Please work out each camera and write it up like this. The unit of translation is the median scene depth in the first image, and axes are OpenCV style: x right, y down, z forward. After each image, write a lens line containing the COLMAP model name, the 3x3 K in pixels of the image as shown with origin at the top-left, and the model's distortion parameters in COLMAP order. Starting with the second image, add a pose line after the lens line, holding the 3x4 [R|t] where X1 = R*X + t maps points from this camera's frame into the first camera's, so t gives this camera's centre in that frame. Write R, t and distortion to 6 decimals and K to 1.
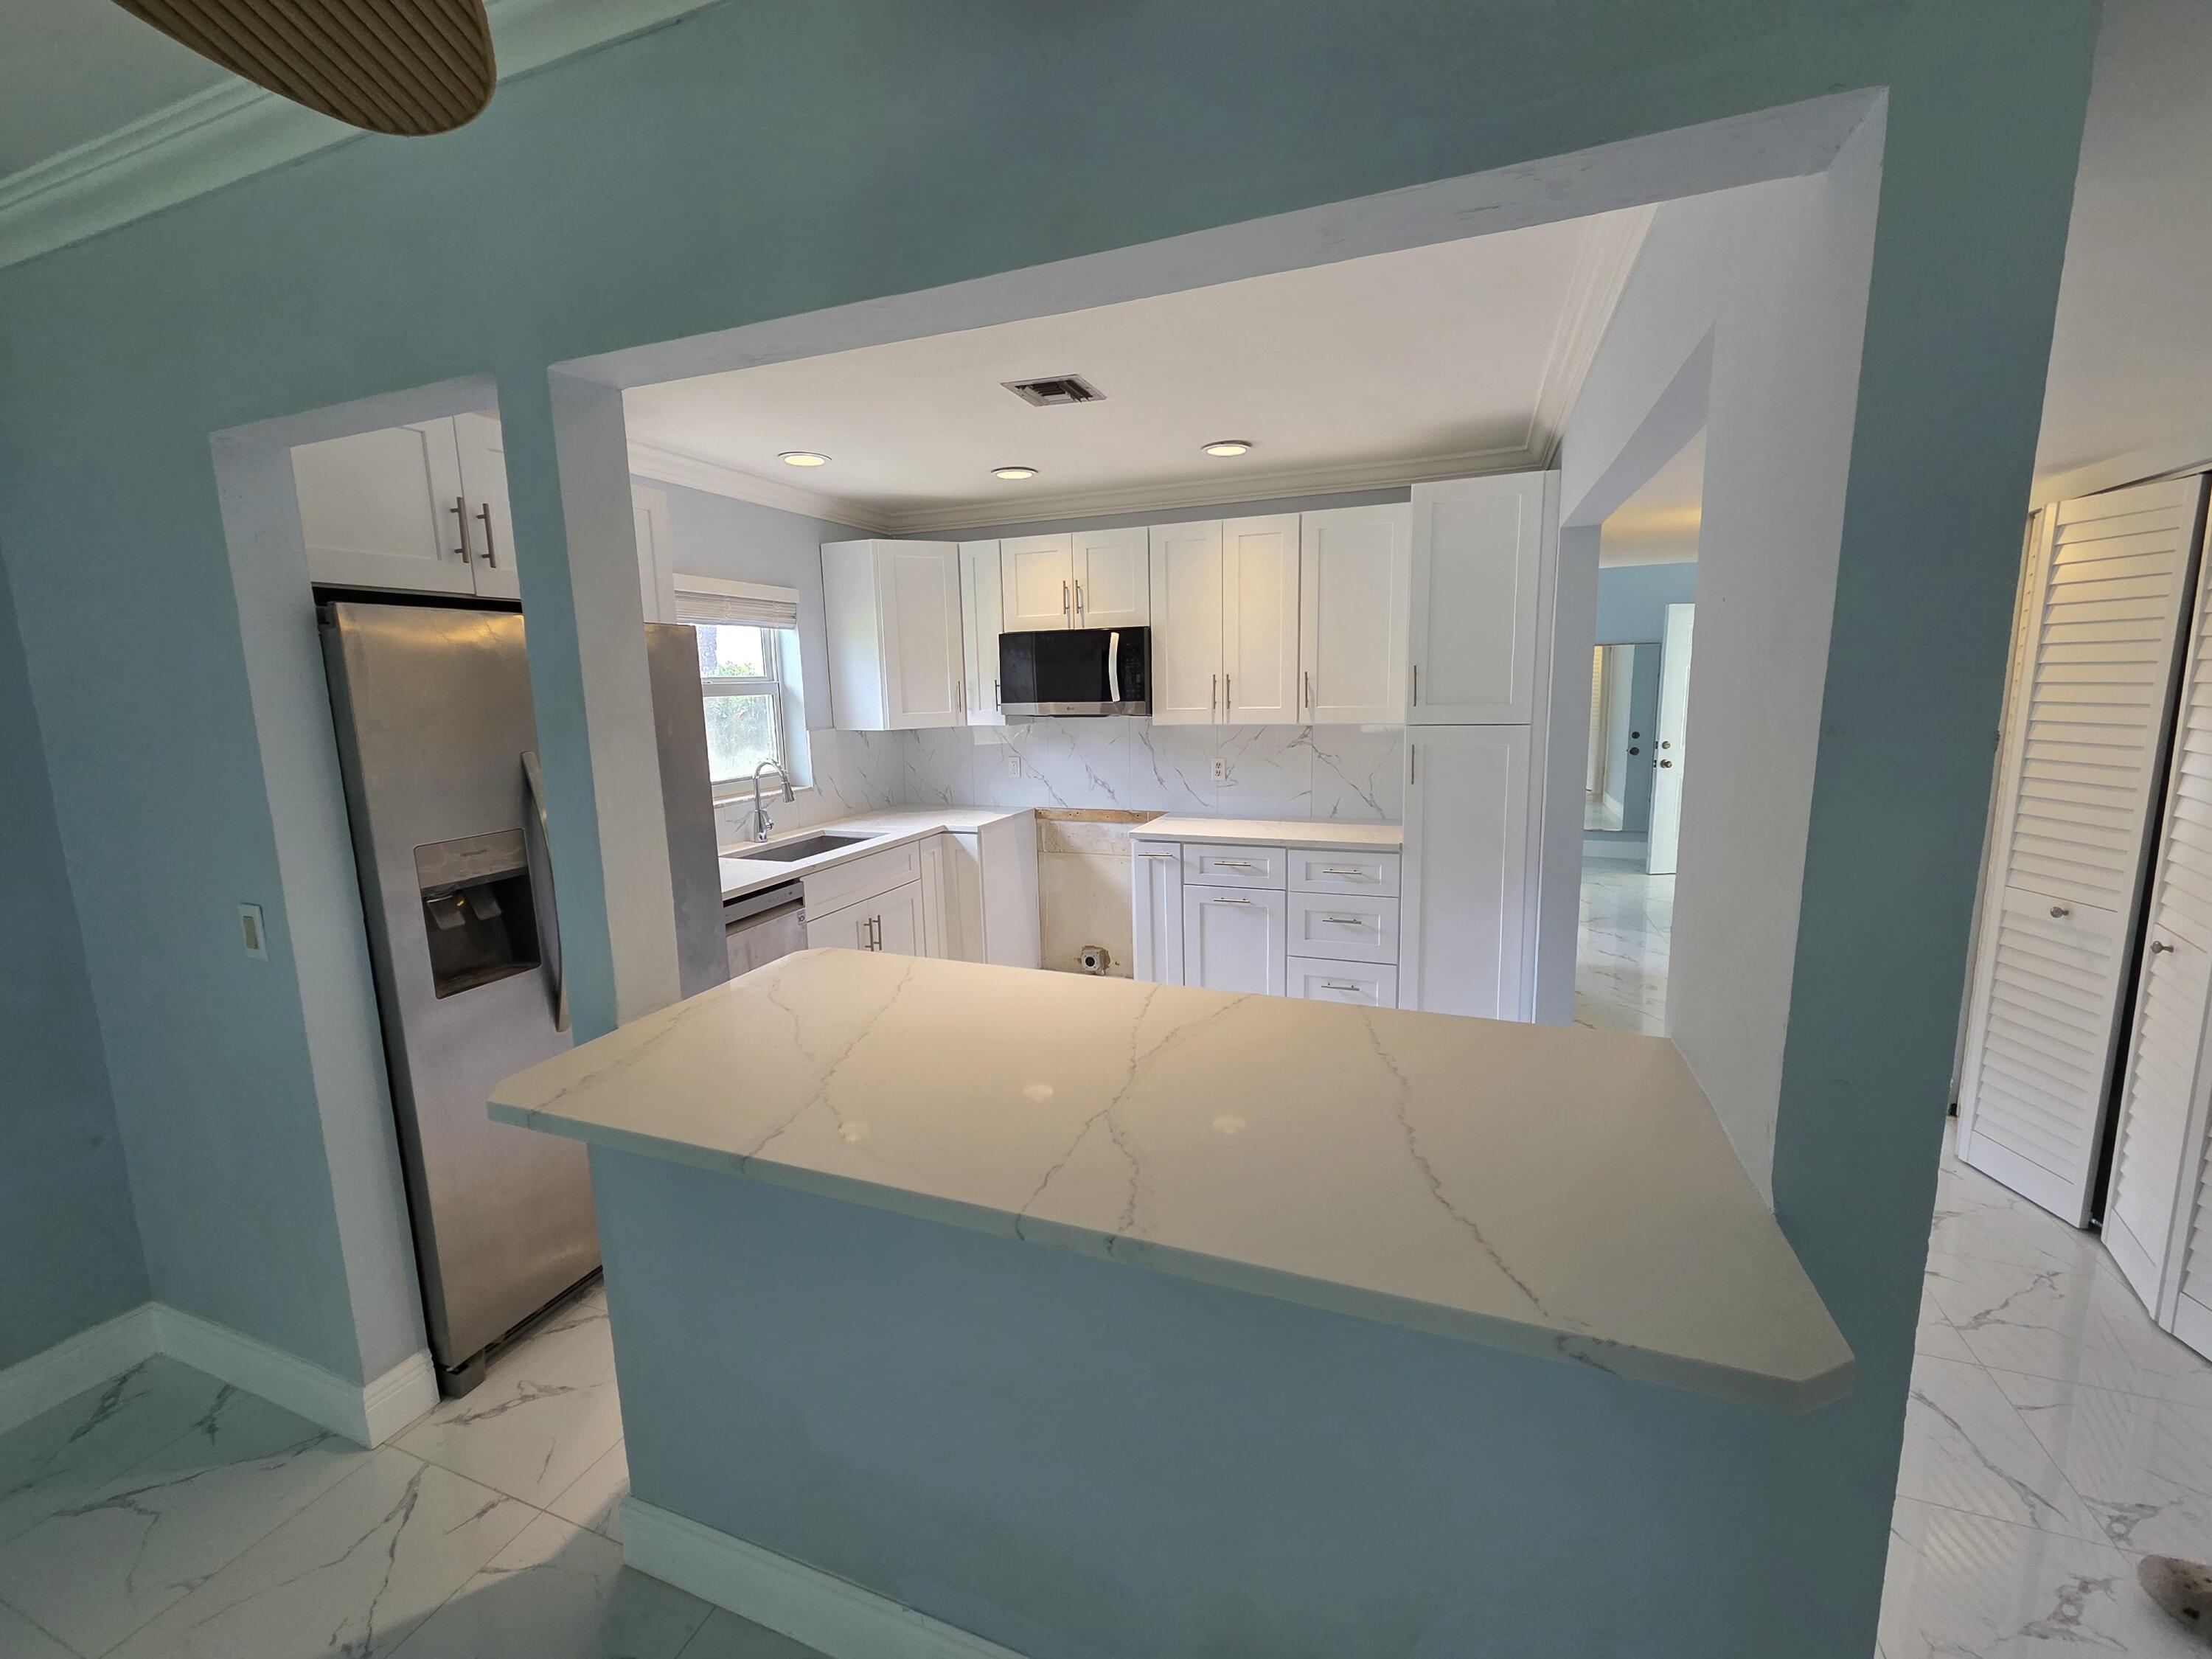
lens RADIAL K [[902.4, 0, 1104.8], [0, 902.4, 822.0], [0, 0, 1]] dist [0.003395, -0.000325]
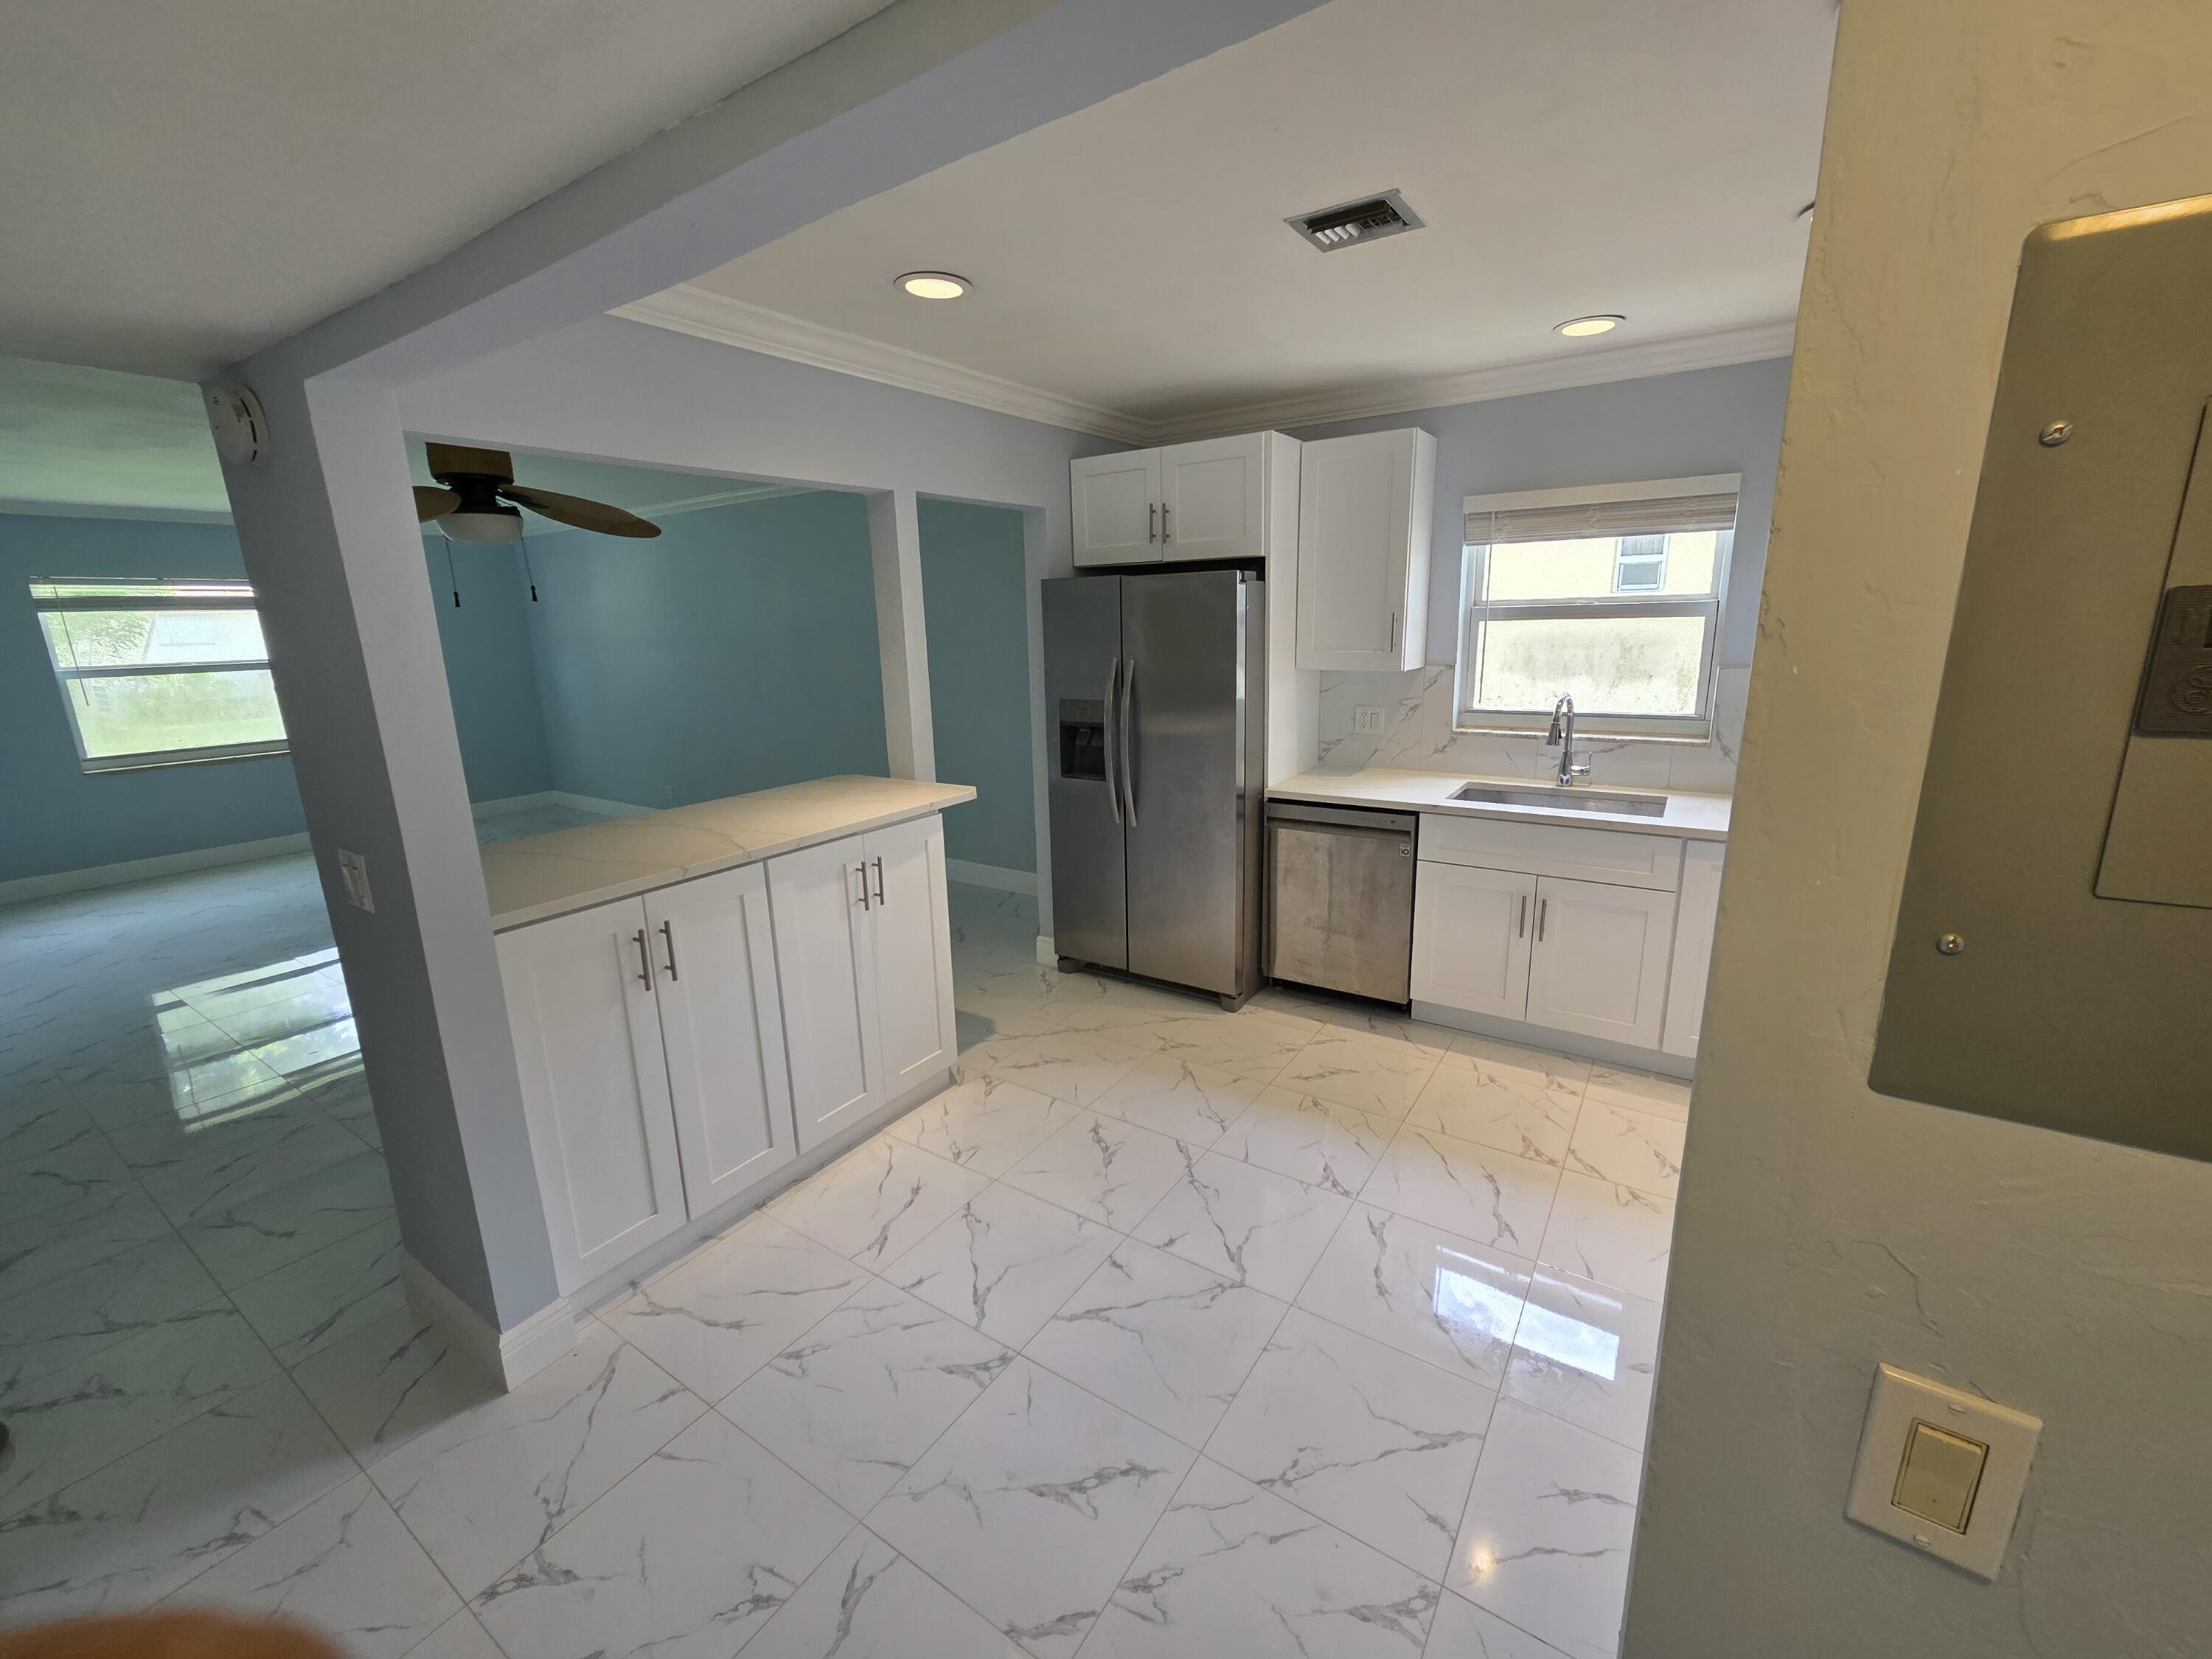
lens RADIAL K [[902.4, 0, 1104.8], [0, 902.4, 822.0], [0, 0, 1]] dist [0.003395, -0.000325]
pose [[-0.224149, 0.248266, -0.942402, 0.551800], [-0.120510, 0.952525, 0.279596, -0.134074], [0.967075, 0.176241, -0.183589, 0.705542]]
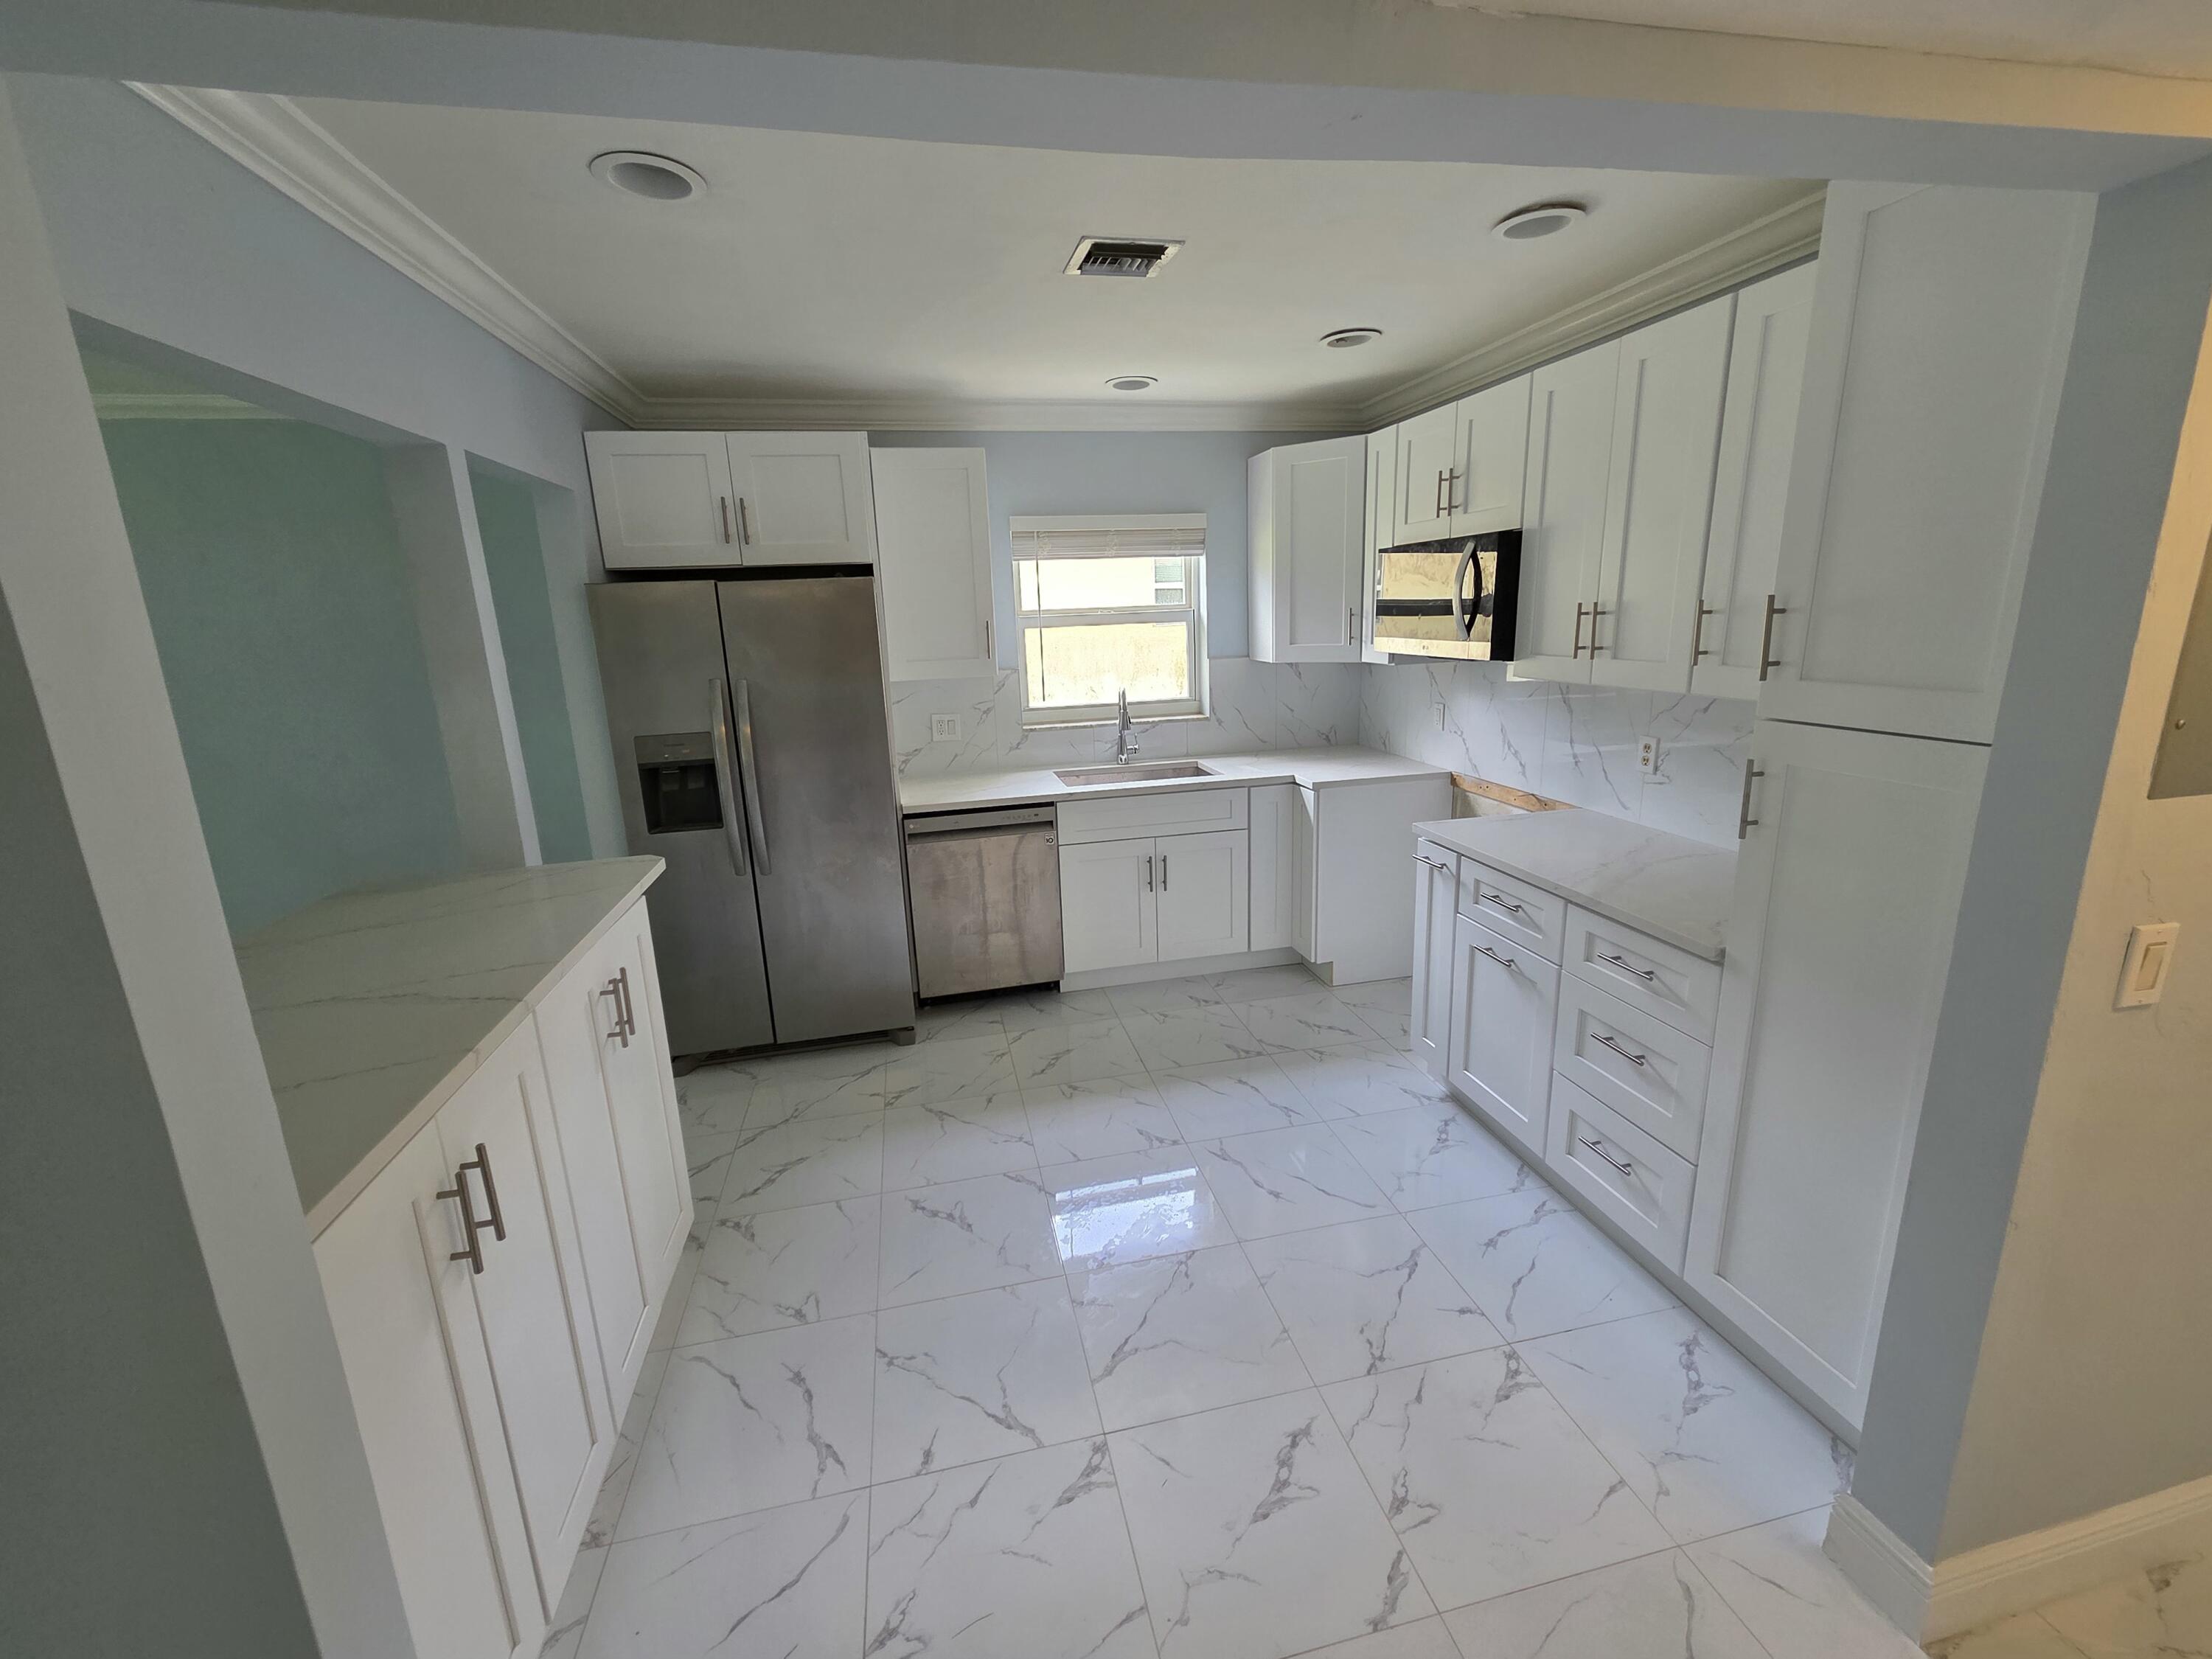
lens RADIAL K [[902.4, 0, 1104.8], [0, 902.4, 822.0], [0, 0, 1]] dist [0.003395, -0.000325]
pose [[0.545007, 0.196656, -0.815042, 0.472182], [-0.105878, 0.980464, 0.165770, -0.082316], [0.831719, -0.004051, 0.555182, 0.375664]]
